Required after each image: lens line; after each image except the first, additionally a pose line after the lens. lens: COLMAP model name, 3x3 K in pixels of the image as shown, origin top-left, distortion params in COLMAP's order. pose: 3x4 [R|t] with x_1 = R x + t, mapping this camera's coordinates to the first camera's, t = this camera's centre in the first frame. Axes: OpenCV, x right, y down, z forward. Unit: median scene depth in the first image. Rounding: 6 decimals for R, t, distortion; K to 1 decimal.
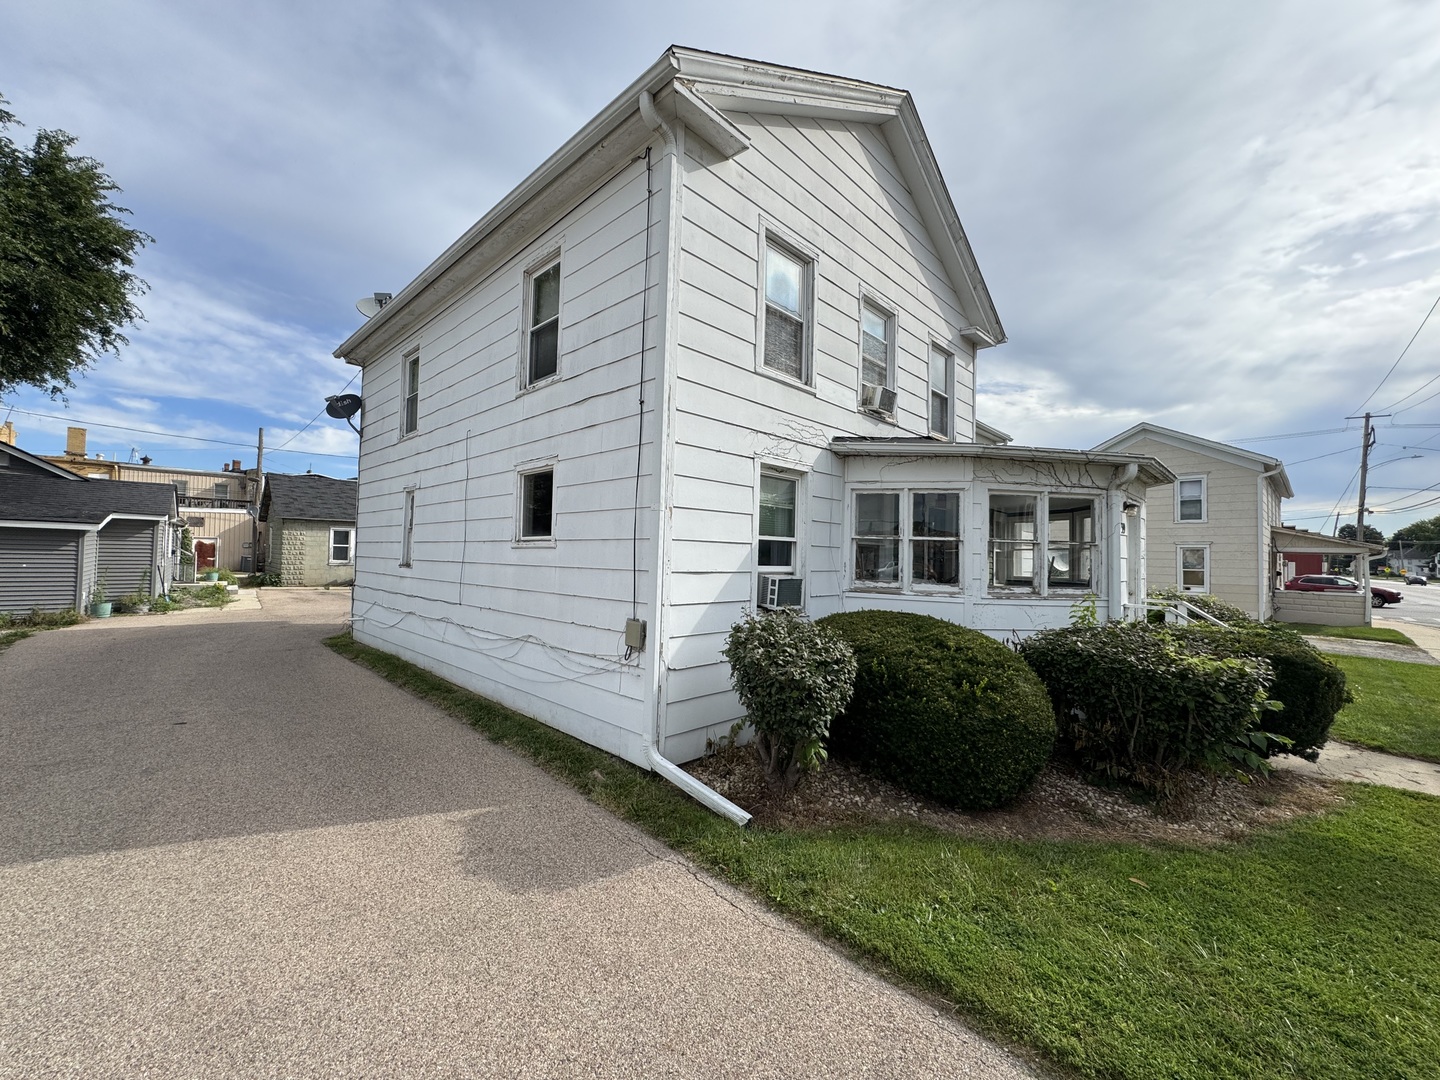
lens RADIAL K [[574.3, 0, 721.3], [0, 574.3, 542.9], [0, 0, 1]] dist [-0.003293, 0.000147]
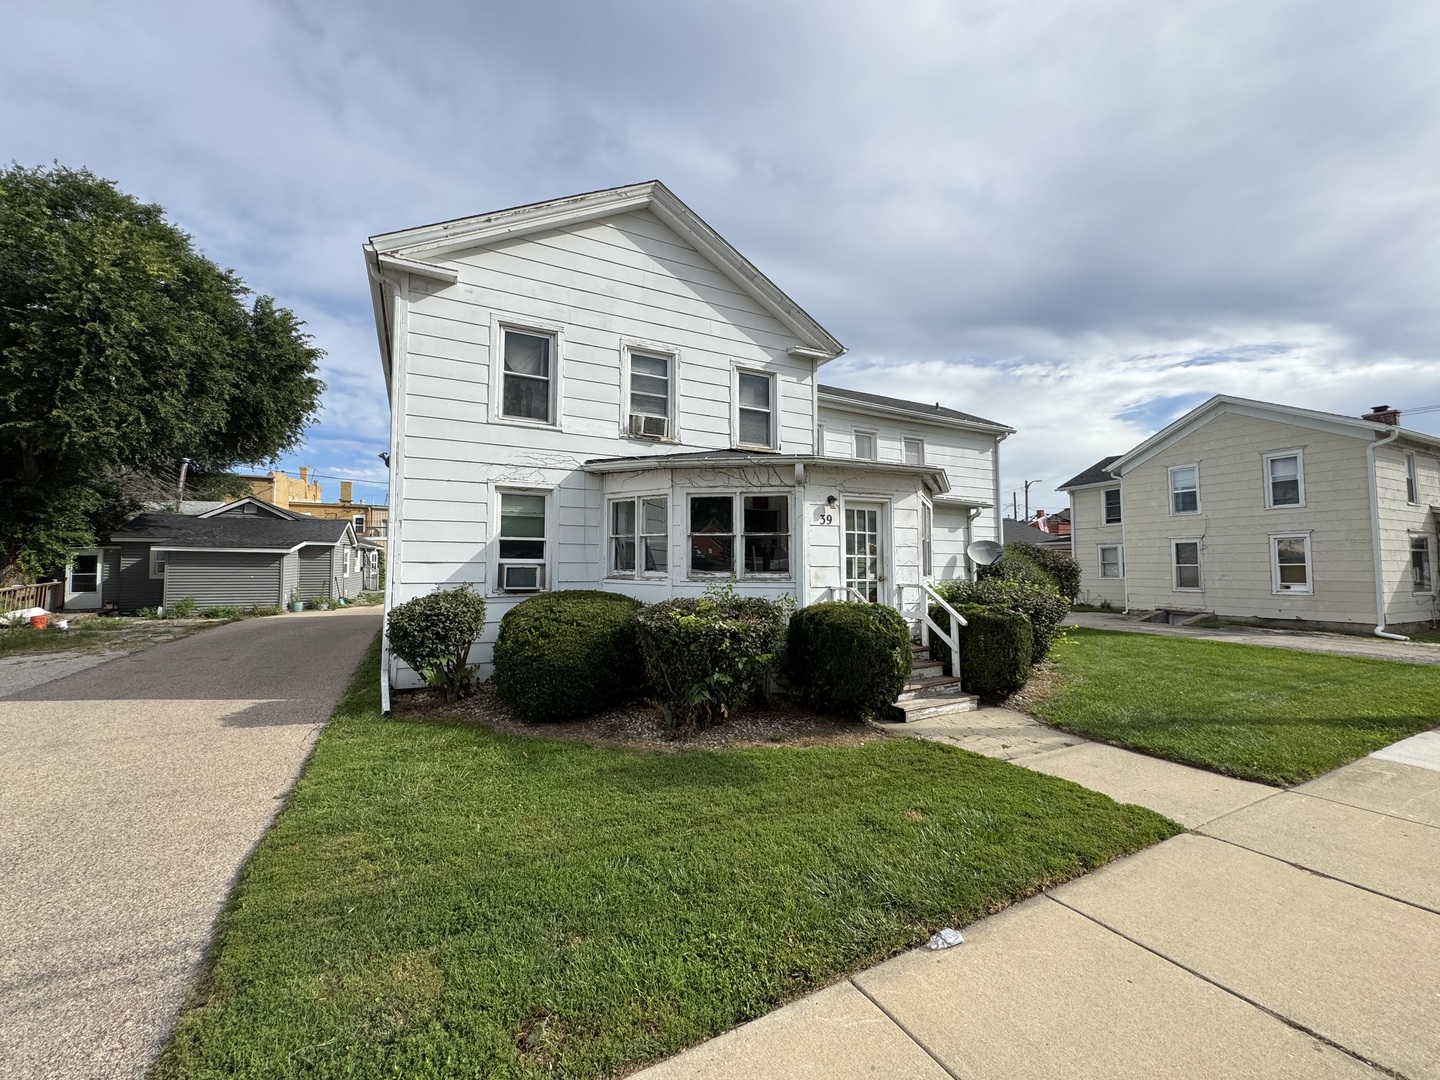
lens RADIAL K [[574.3, 0, 711.9], [0, 574.3, 543.7], [0, 0, 1]] dist [-0.003293, 0.000147]
pose [[0.948096, -0.034117, -0.316150, 0.776848], [0.027093, 0.999279, -0.026588, 0.042593], [0.316829, 0.016643, 0.948337, -0.132729]]
